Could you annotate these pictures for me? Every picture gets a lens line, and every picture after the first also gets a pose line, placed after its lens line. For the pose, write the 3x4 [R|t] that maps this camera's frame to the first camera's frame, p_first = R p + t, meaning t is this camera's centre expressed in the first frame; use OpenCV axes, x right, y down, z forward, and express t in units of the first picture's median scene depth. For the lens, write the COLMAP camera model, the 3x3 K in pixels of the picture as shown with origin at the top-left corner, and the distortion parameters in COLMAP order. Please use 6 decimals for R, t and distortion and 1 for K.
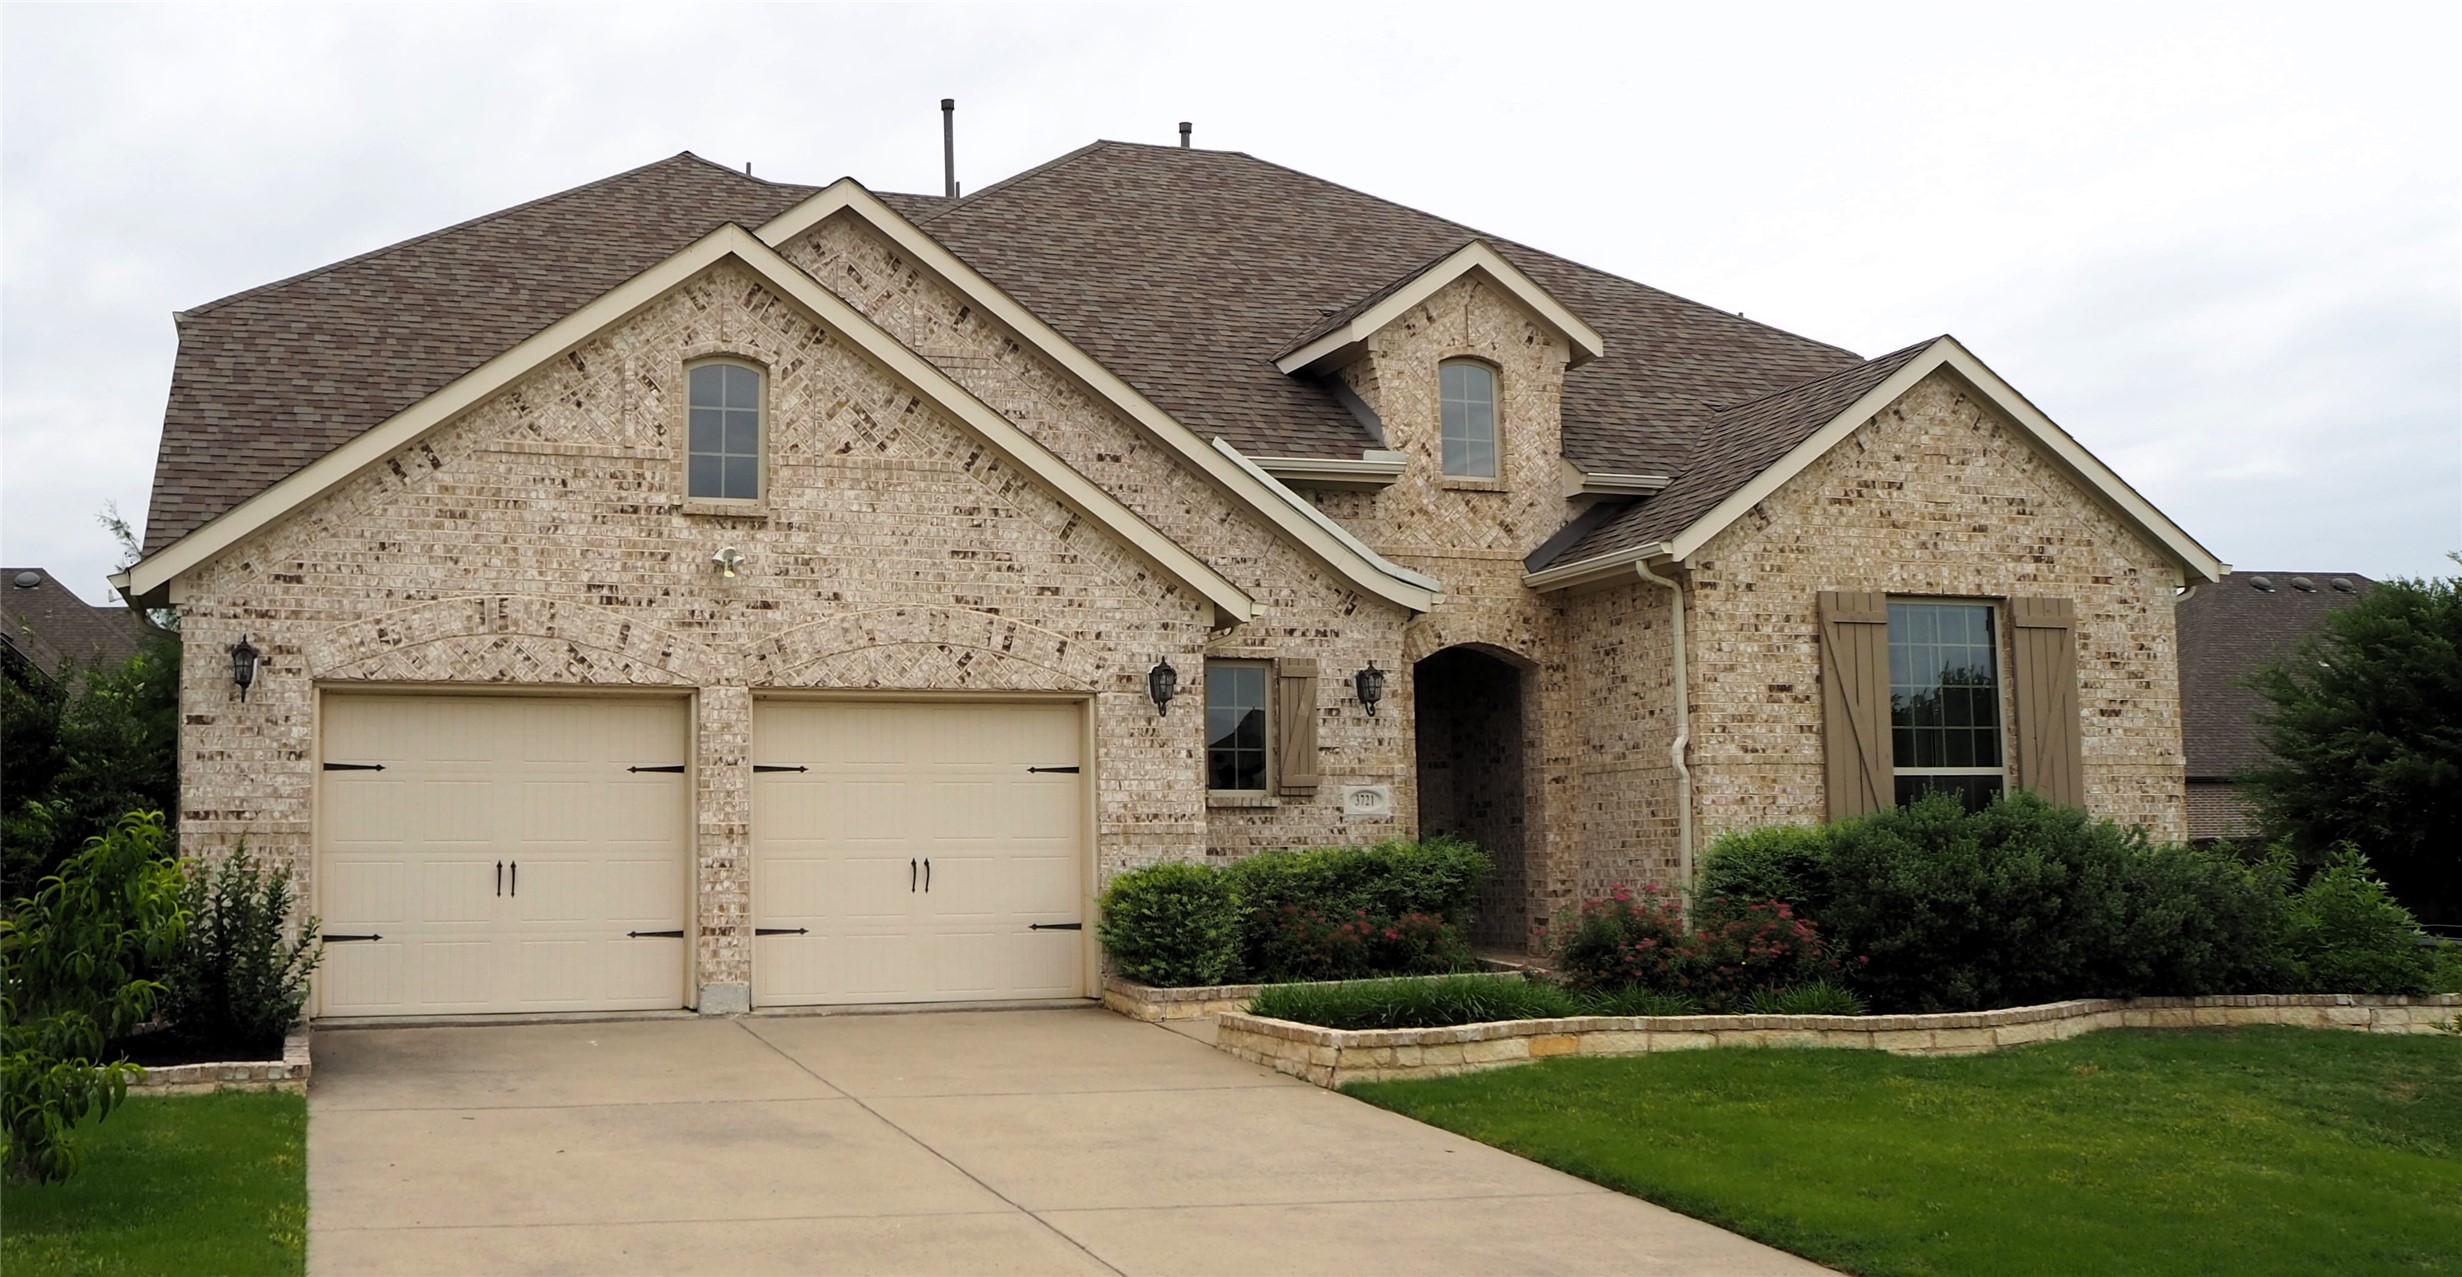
lens RADIAL K [[2305.7, 0, 1082.1], [0, 2305.7, 621.8], [0, 0, 1]] dist [-0.048050, 0.009513]
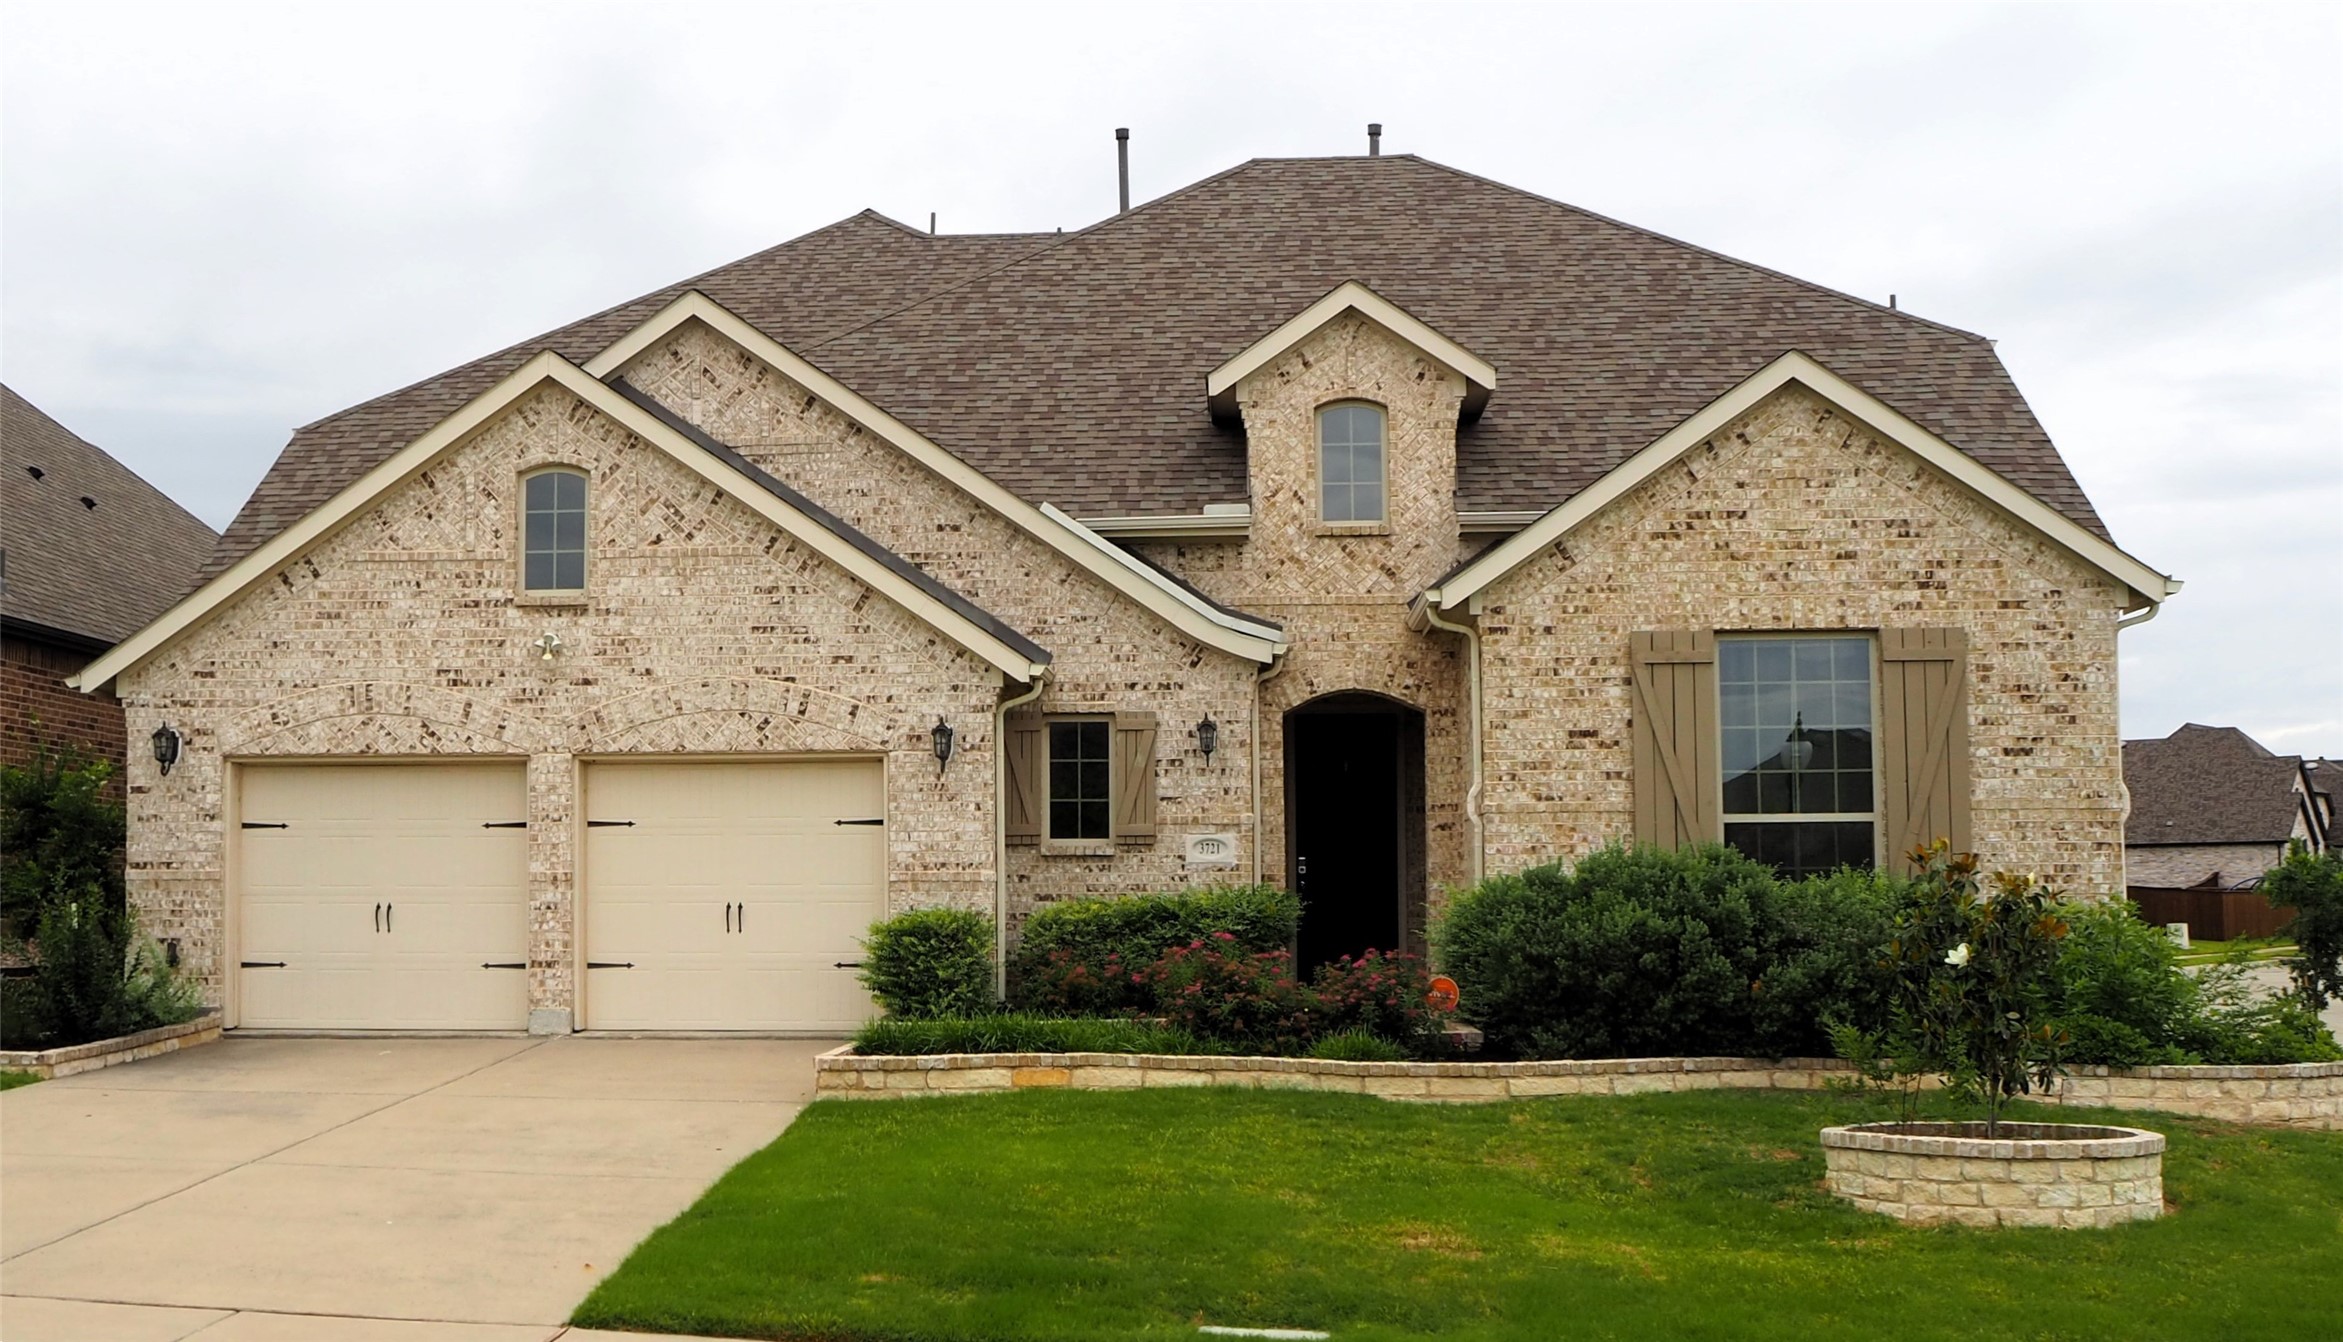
lens RADIAL K [[2735.6, 0, 985.9], [0, 2735.6, 719.3], [0, 0, 1]] dist [-0.047795, 0.000000]
pose [[0.917889, -0.019759, -0.396344, 0.554488], [0.034763, 0.998924, 0.030707, -0.022261], [0.395311, -0.041963, 0.917588, -0.162476]]
